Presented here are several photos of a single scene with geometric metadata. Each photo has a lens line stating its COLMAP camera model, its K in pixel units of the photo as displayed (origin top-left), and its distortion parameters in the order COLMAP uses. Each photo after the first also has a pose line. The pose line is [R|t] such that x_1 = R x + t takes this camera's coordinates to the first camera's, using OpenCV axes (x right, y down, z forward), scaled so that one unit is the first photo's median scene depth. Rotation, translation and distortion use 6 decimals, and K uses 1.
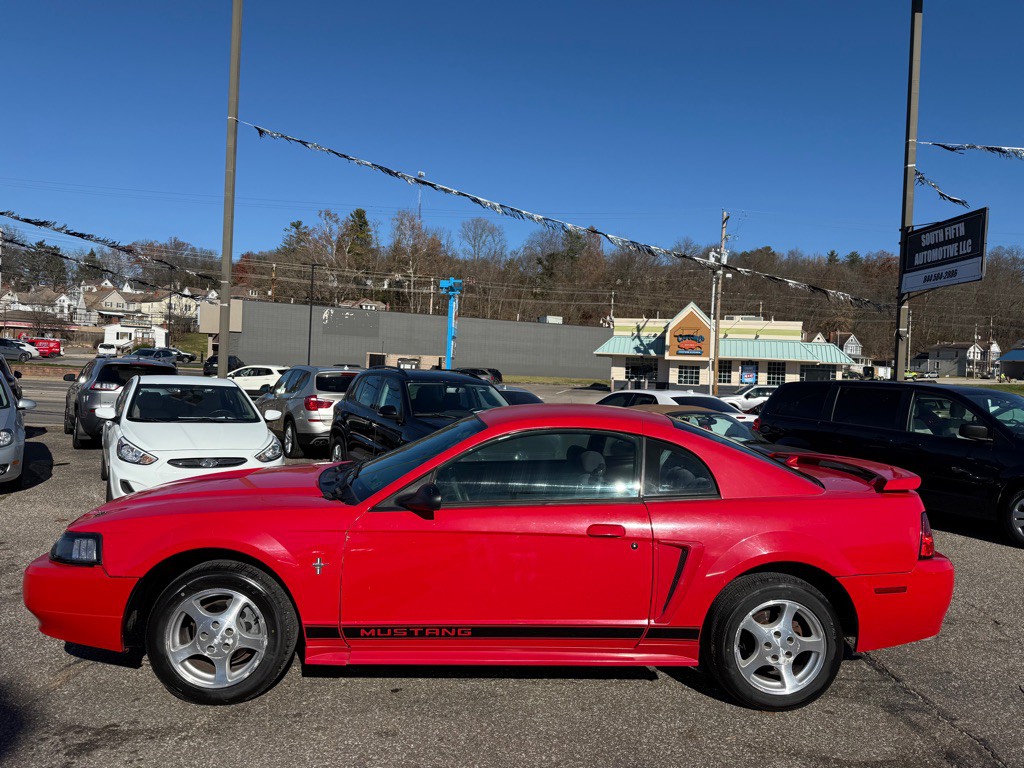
lens RADIAL K [[711.9, 0, 512.0], [0, 711.9, 384.0], [0, 0, 1]] dist [0.053610, -0.077582]
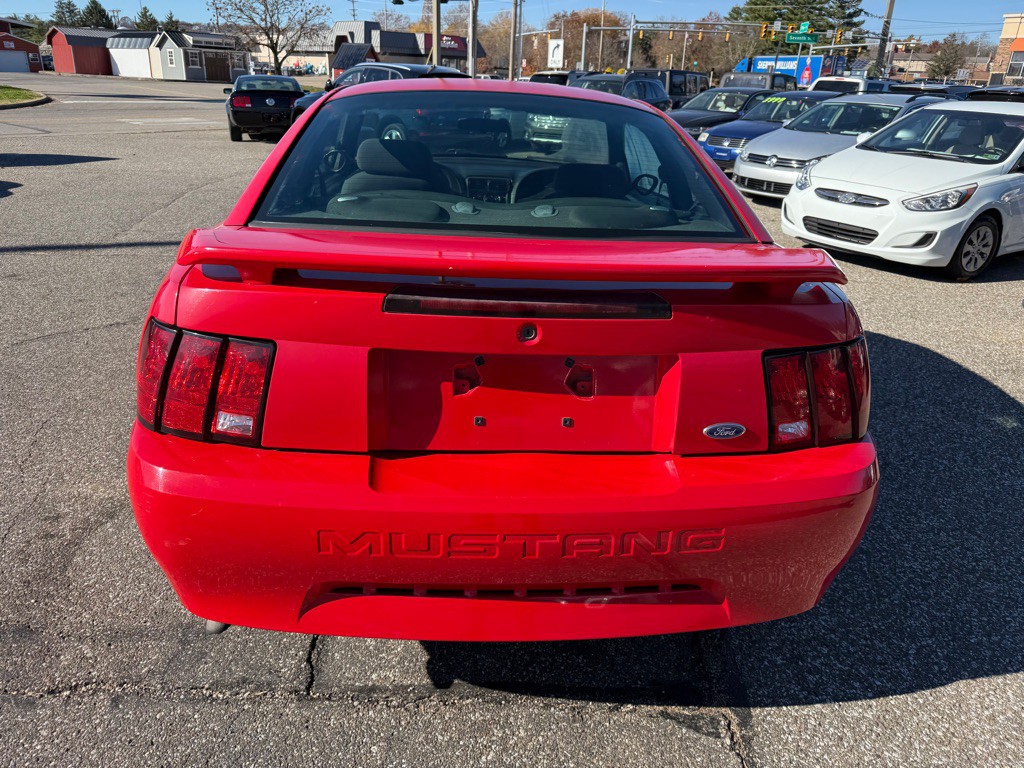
lens RADIAL K [[724.4, 0, 512.0], [0, 724.4, 384.0], [0, 0, 1]] dist [0.002883, -0.009024]
pose [[0.010147, 0.353331, -0.935443, 0.062074], [-0.052073, 0.934409, 0.352376, 0.004245], [0.998592, 0.045136, 0.027880, 0.076821]]
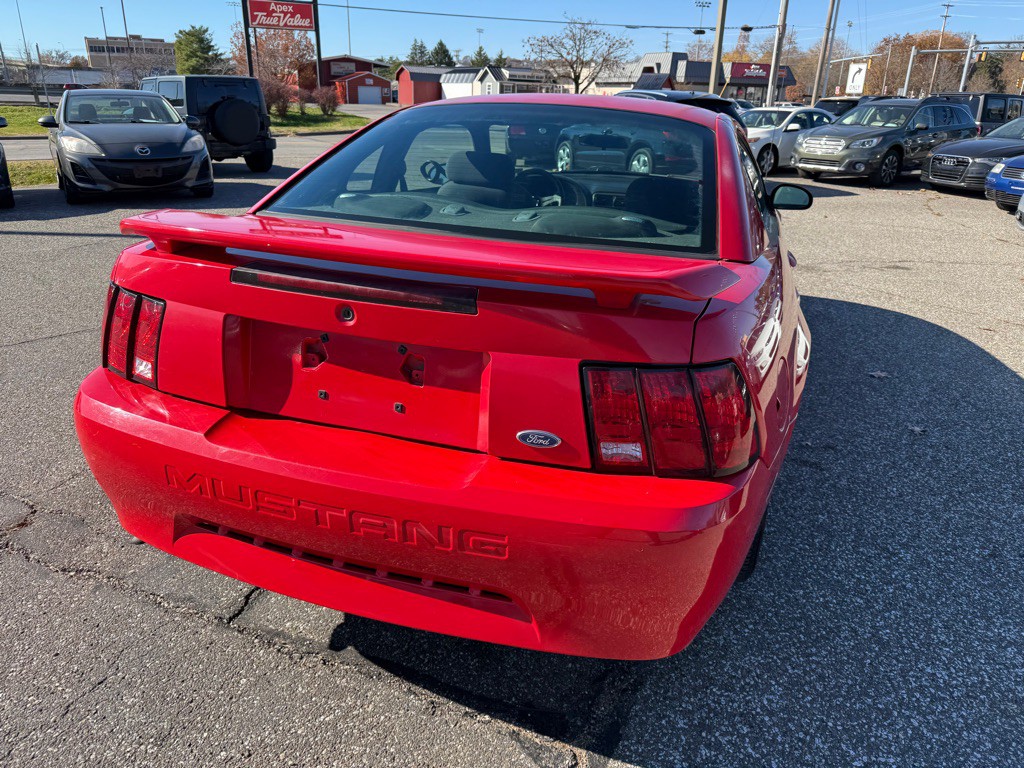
lens RADIAL K [[720.8, 0, 512.0], [0, 720.8, 384.0], [0, 0, 1]] dist [-0.001111, -0.005235]
pose [[-0.370039, 0.297923, -0.879951, 0.059818], [-0.054799, 0.938537, 0.340802, 0.004468], [0.927399, 0.174330, -0.330970, 0.092355]]
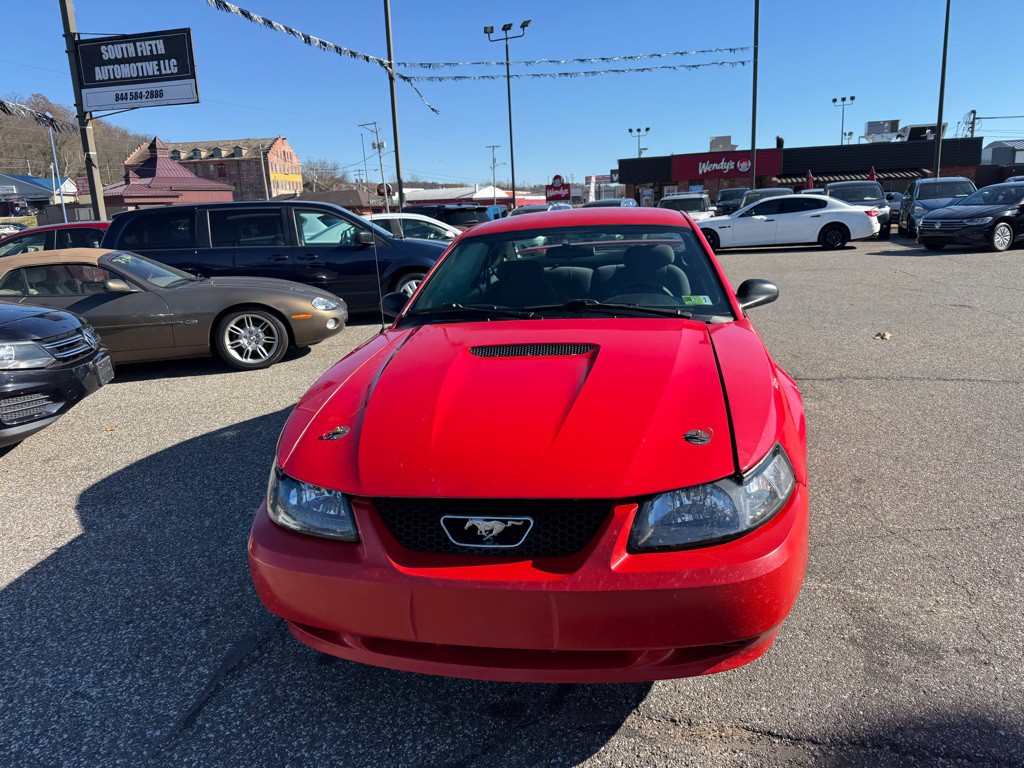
lens RADIAL K [[717.6, 0, 514.8], [0, 717.6, 378.8], [0, 0, 1]] dist [0.033549, -0.043077]
pose [[0.254078, -0.274434, 0.927432, -0.069897], [0.072281, 0.961606, 0.264744, -0.000924], [-0.964479, -0.000229, 0.264159, 0.062781]]
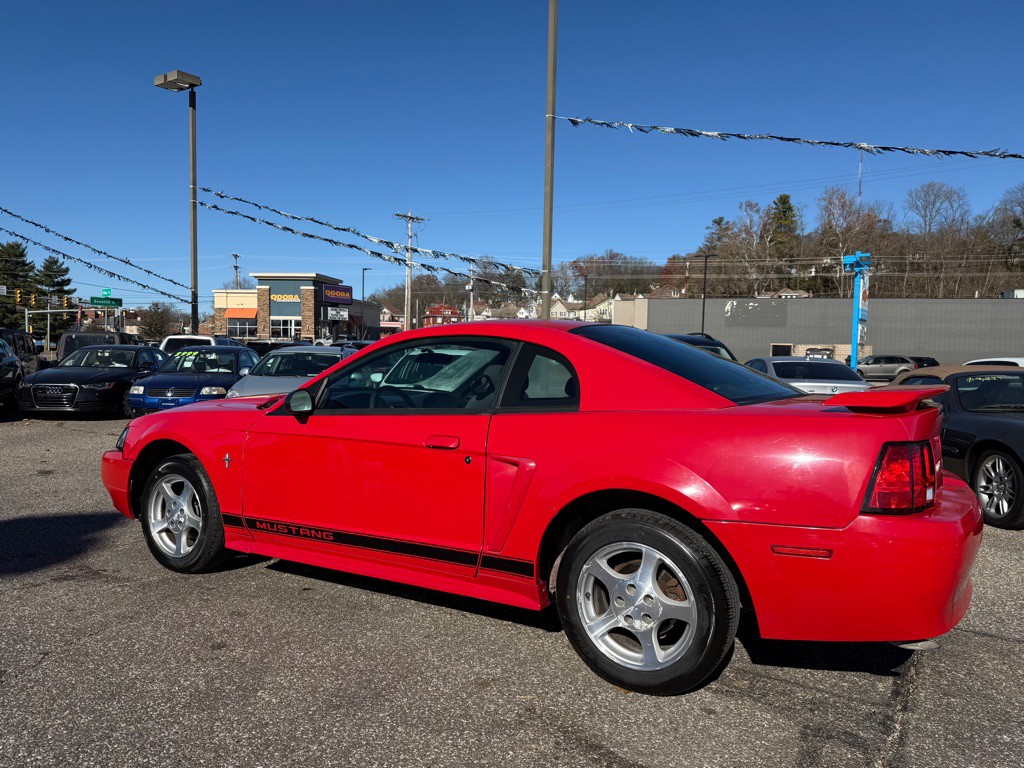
lens RADIAL K [[712.2, 0, 507.8], [0, 712.2, 390.5], [0, 0, 1]] dist [0.089443, -0.128734]
pose [[0.828662, -0.002556, -0.559744, 0.042168], [0.008151, 0.999939, 0.007501, 0.008217], [0.559690, -0.010779, 0.828632, 0.018525]]
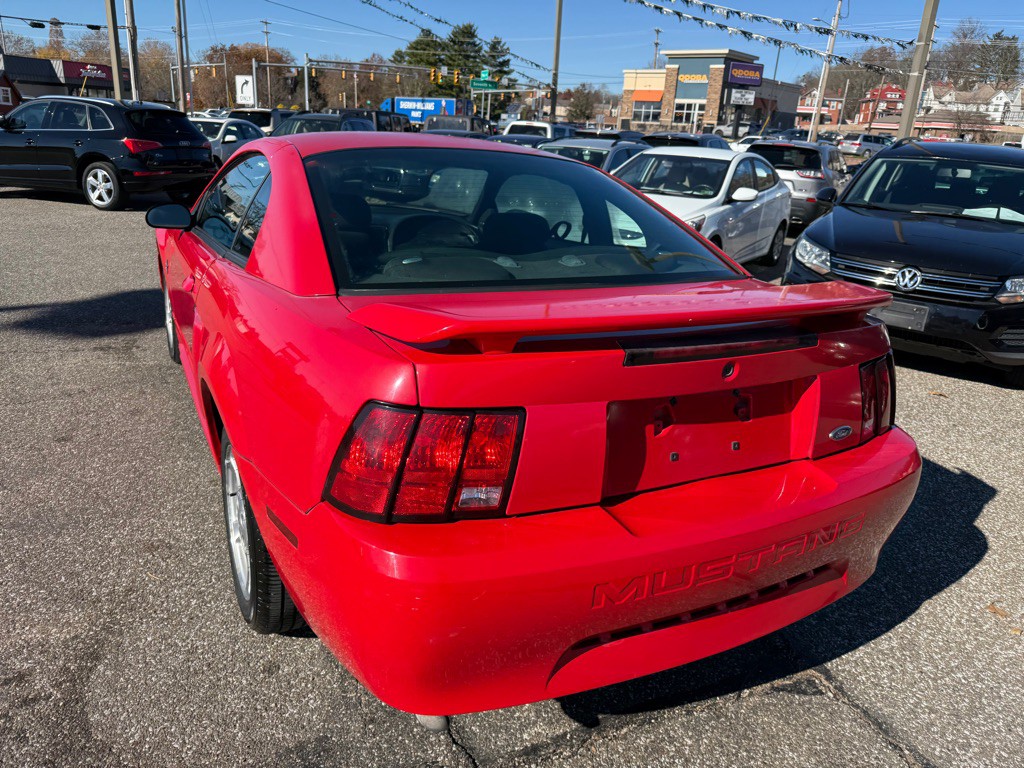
lens RADIAL K [[727.8, 0, 514.9], [0, 727.8, 381.8], [0, 0, 1]] dist [0.005837, -0.014611]
pose [[0.418349, 0.280439, -0.863909, 0.059409], [-0.055178, 0.957231, 0.284013, 0.004140], [0.906609, -0.071148, 0.415931, 0.059074]]
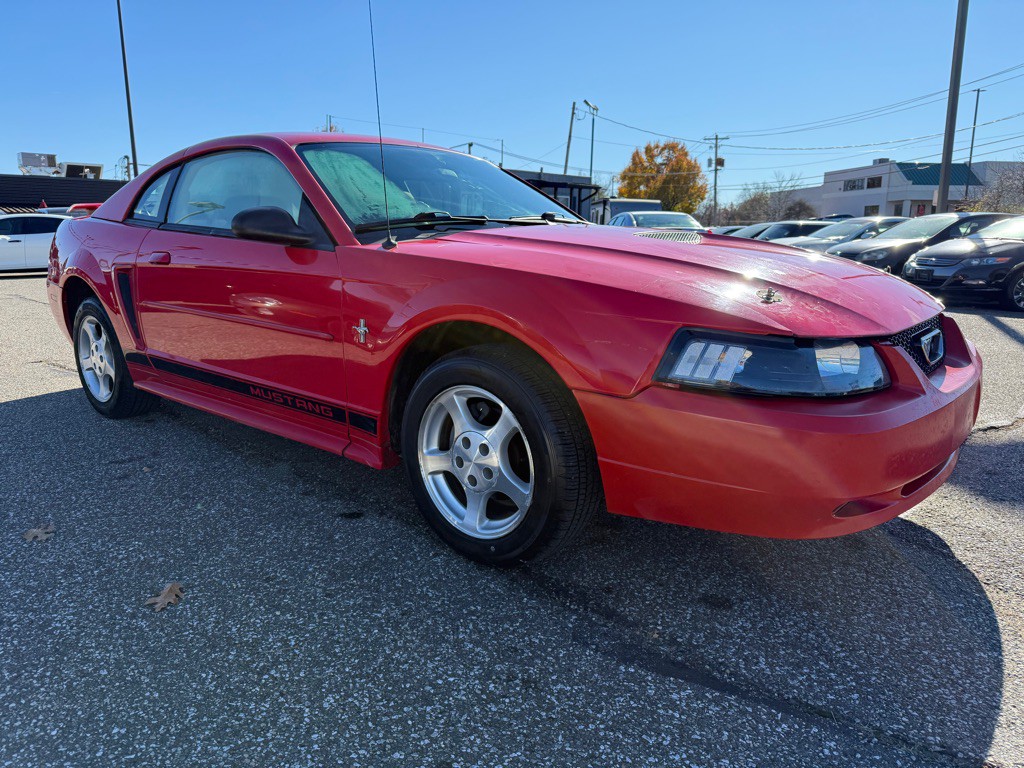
lens RADIAL K [[727.8, 0, 514.9], [0, 727.8, 381.8], [0, 0, 1]] dist [0.005837, -0.014611]
pose [[-0.721140, -0.179478, 0.669137, -0.050774], [-0.023268, 0.971589, 0.235526, 0.008178], [-0.692398, 0.154278, -0.704828, 0.115493]]
